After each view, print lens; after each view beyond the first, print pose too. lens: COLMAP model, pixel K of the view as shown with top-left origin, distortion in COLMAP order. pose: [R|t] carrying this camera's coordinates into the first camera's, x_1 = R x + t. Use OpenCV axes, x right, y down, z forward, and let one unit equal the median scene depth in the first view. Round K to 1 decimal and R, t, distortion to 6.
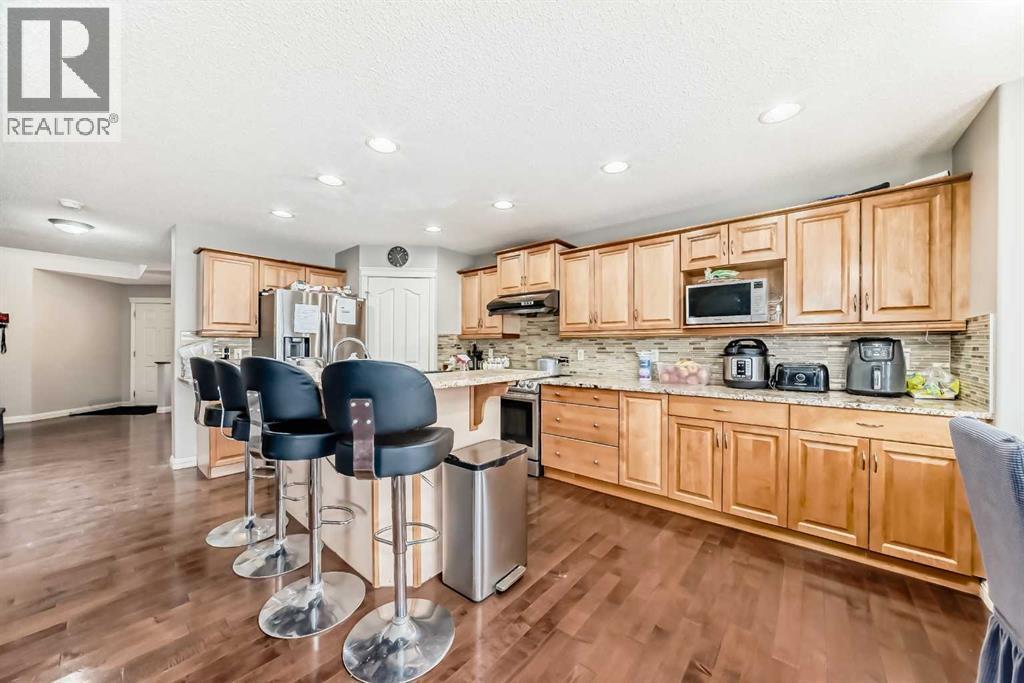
lens RADIAL K [[364.4, 0, 512.7], [0, 364.4, 352.2], [0, 0, 1]] dist [-0.017892, 0.005501]
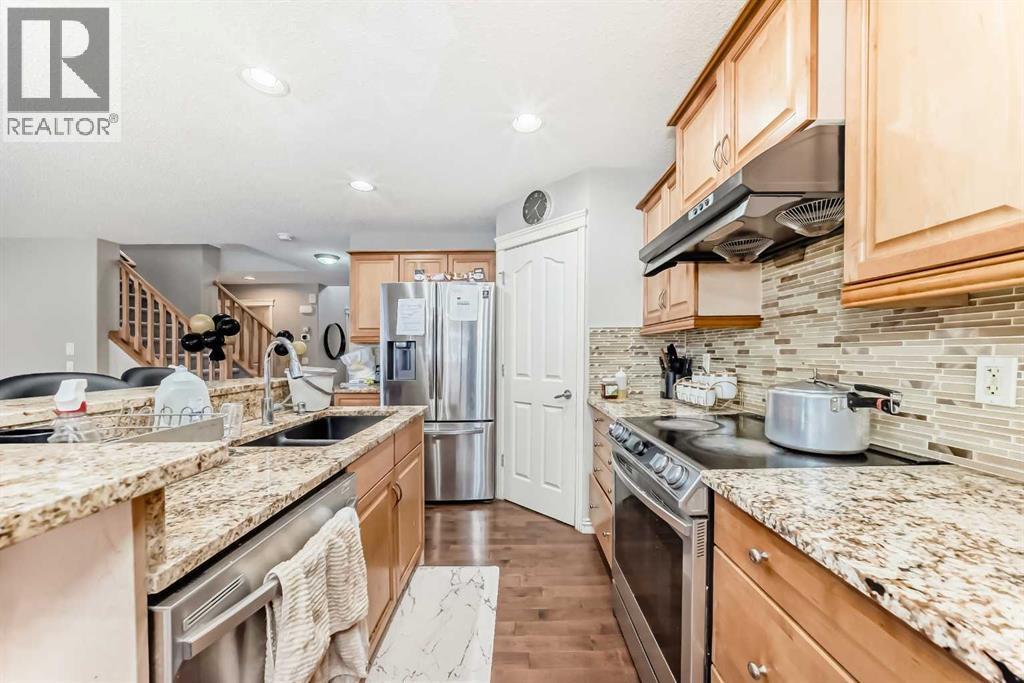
lens RADIAL K [[364.4, 0, 512.7], [0, 364.4, 352.2], [0, 0, 1]] dist [-0.017892, 0.005501]
pose [[0.633356, -0.003796, -0.773851, 0.235977], [-0.008294, 0.999897, -0.011693, -0.007118], [0.773816, 0.013825, 0.633260, 0.897272]]
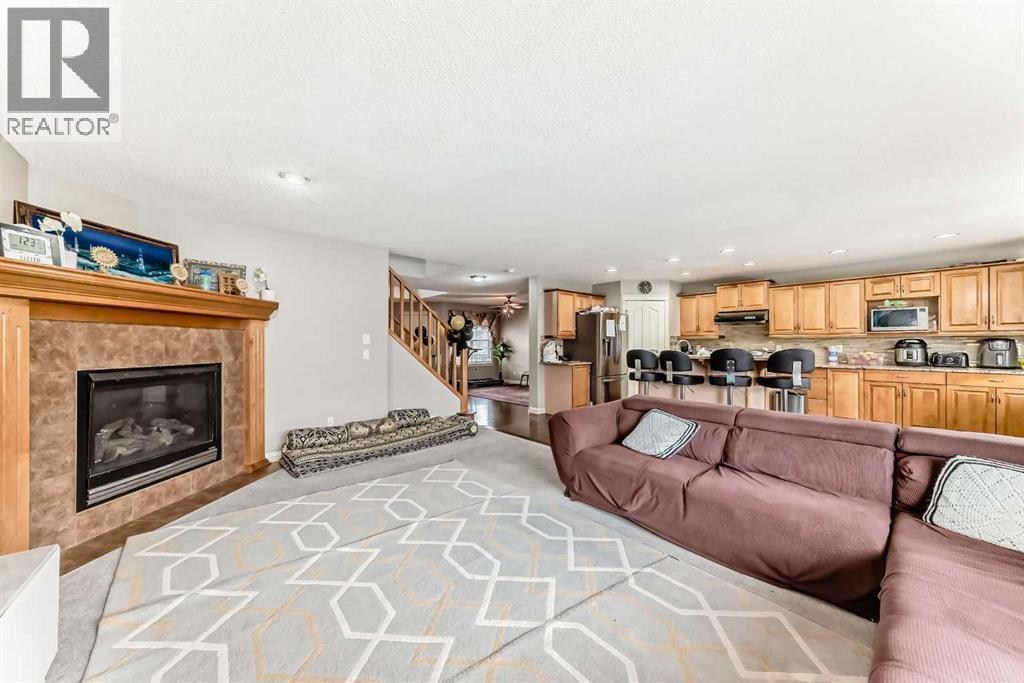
lens RADIAL K [[362.2, 0, 510.2], [0, 362.2, 346.2], [0, 0, 1]] dist [-0.018228, 0.004930]
pose [[0.988972, 0.001297, -0.148099, -1.053791], [-0.002986, 0.999933, -0.011183, 0.024724], [0.148074, 0.011502, 0.988909, -1.035547]]
